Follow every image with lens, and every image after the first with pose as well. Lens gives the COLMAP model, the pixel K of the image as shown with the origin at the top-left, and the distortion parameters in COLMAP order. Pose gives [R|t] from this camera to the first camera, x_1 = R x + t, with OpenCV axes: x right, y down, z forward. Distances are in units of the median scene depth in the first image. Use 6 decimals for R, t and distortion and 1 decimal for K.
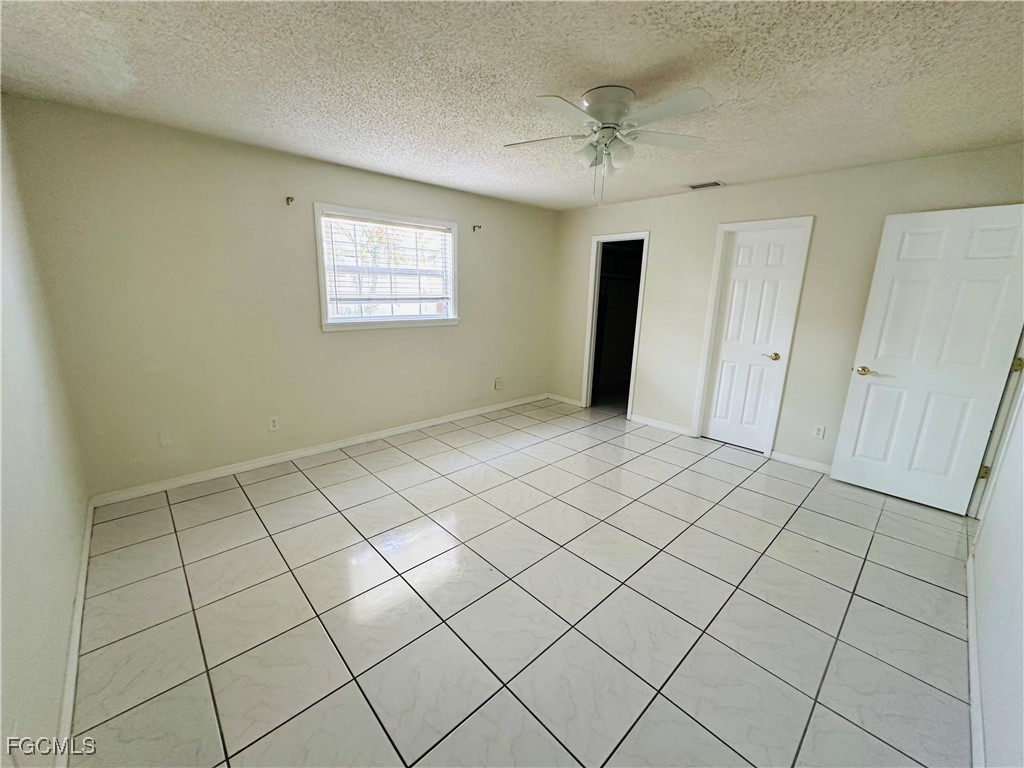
lens RADIAL K [[408.0, 0, 508.5], [0, 408.0, 386.0], [0, 0, 1]] dist [0.000439, 0.000891]
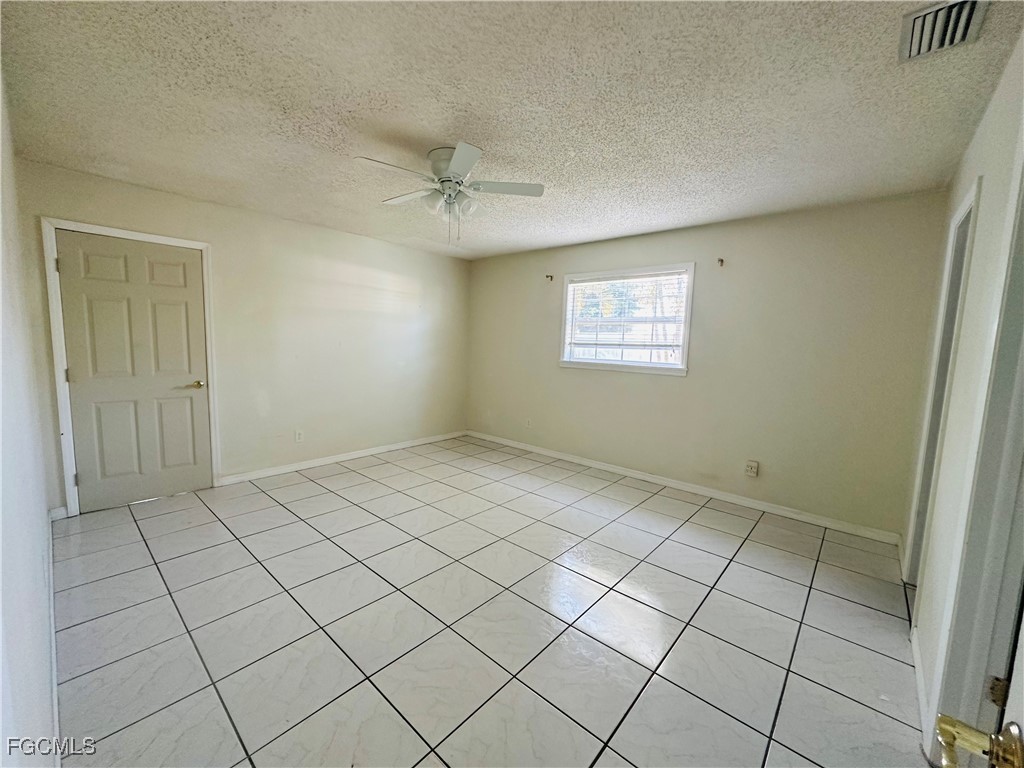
lens RADIAL K [[408.0, 0, 509.4], [0, 408.0, 379.9], [0, 0, 1]] dist [0.000439, 0.000891]
pose [[0.100229, 0.095592, -0.990362, 0.766220], [-0.238719, 0.968610, 0.069334, -0.128784], [0.965902, 0.229469, 0.119903, 0.609370]]
